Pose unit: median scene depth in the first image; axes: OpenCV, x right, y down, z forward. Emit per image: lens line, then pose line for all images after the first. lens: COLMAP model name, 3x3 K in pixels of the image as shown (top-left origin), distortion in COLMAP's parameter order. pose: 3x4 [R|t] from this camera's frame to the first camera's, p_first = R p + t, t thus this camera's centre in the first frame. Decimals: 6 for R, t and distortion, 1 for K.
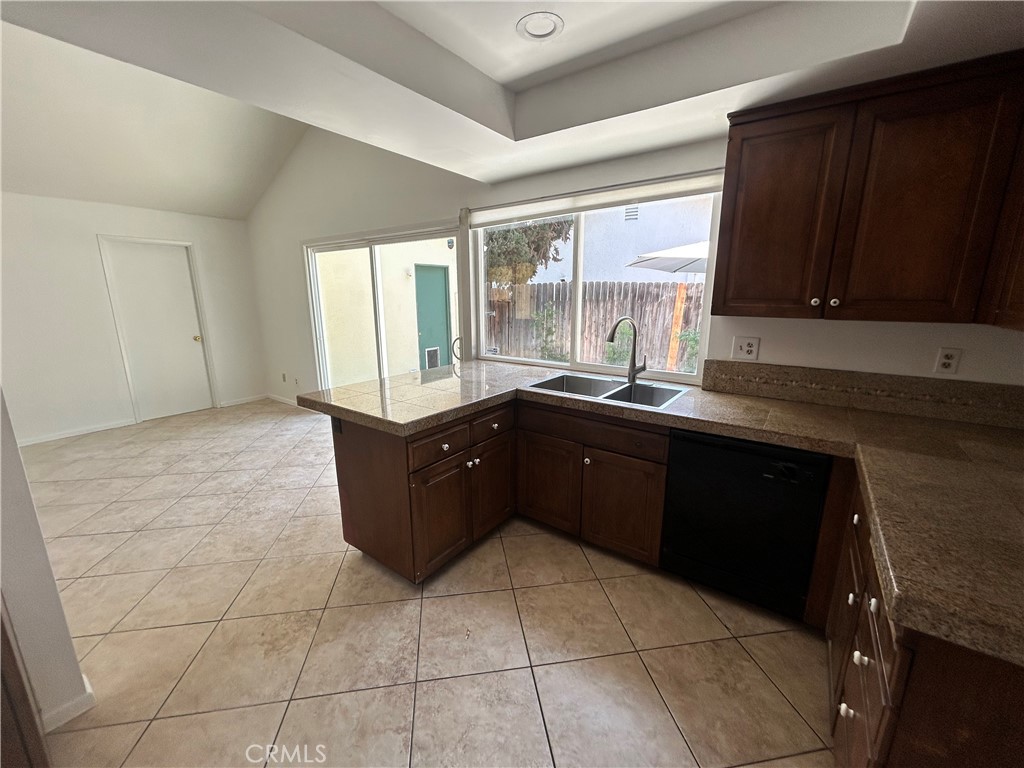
lens RADIAL K [[411.0, 0, 509.0], [0, 411.0, 383.8], [0, 0, 1]] dist [-0.001174, -0.000139]
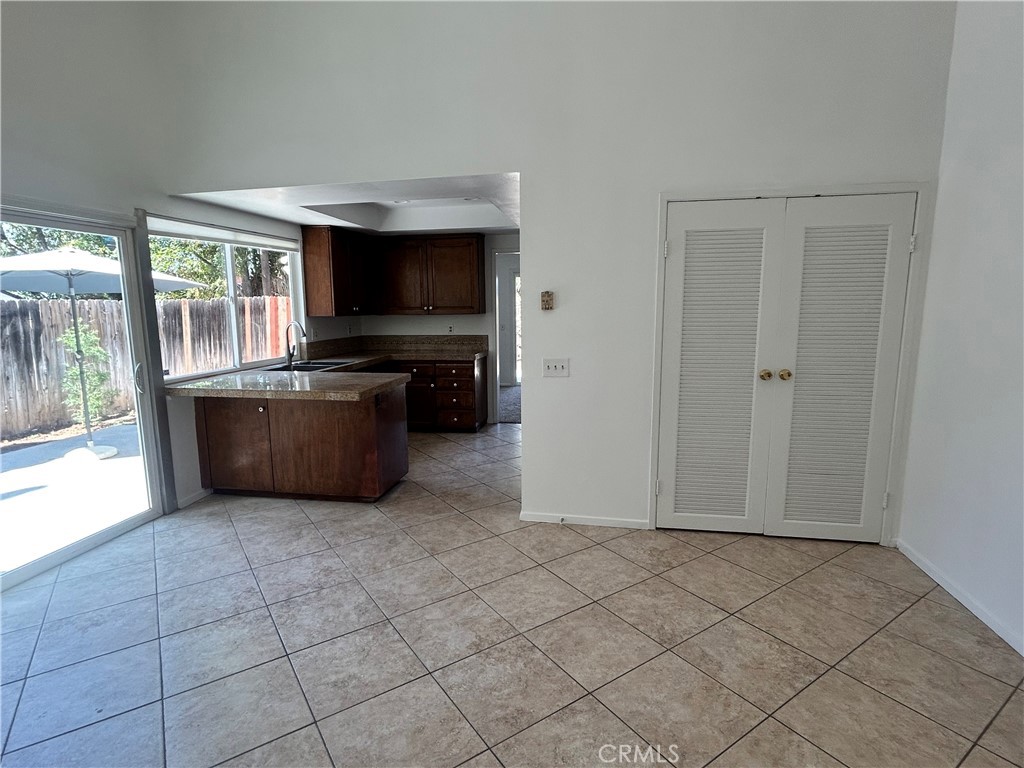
lens RADIAL K [[539.3, 0, 511.4], [0, 539.3, 382.5], [0, 0, 1]] dist [-0.001477, -0.000252]
pose [[-0.428923, -0.128664, 0.894131, -1.856917], [0.199910, 0.951744, 0.232853, -0.244216], [-0.880943, 0.278621, -0.382504, 1.076434]]
